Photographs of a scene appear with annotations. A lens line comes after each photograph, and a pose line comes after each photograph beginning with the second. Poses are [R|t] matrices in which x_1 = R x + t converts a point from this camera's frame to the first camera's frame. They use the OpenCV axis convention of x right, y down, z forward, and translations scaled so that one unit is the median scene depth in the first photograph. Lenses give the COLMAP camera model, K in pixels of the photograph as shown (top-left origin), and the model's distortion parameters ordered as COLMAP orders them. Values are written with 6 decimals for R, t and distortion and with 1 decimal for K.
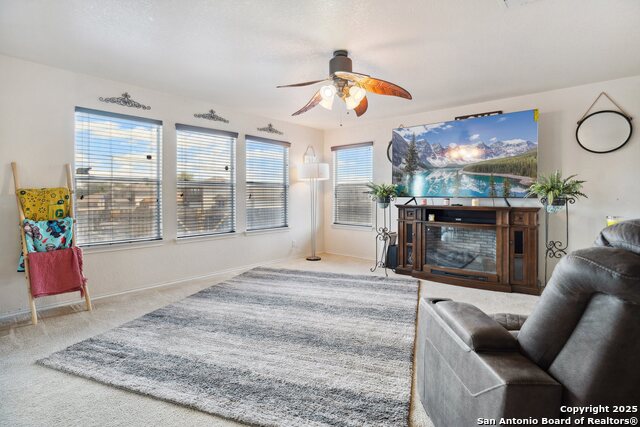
lens RADIAL K [[307.0, 0, 315.3], [0, 307.0, 197.6], [0, 0, 1]] dist [-0.016384, 0.002771]
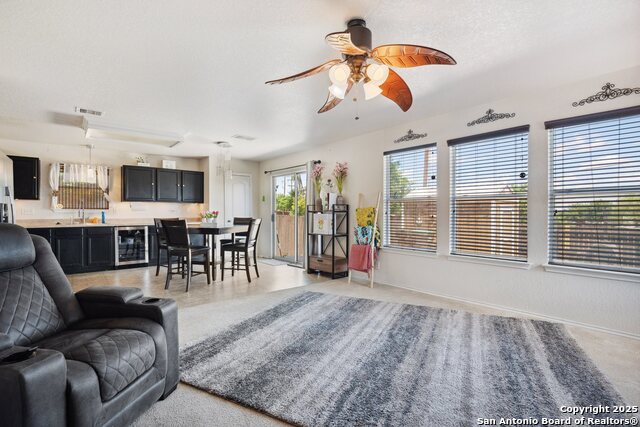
lens RADIAL K [[307.0, 0, 321.0], [0, 307.0, 211.7], [0, 0, 1]] dist [-0.016384, 0.002771]
pose [[-0.123872, -0.001187, -0.992297, 0.642591], [-0.006346, 0.999980, -0.000404, -0.004080], [0.992278, 0.006247, -0.123877, 0.757846]]
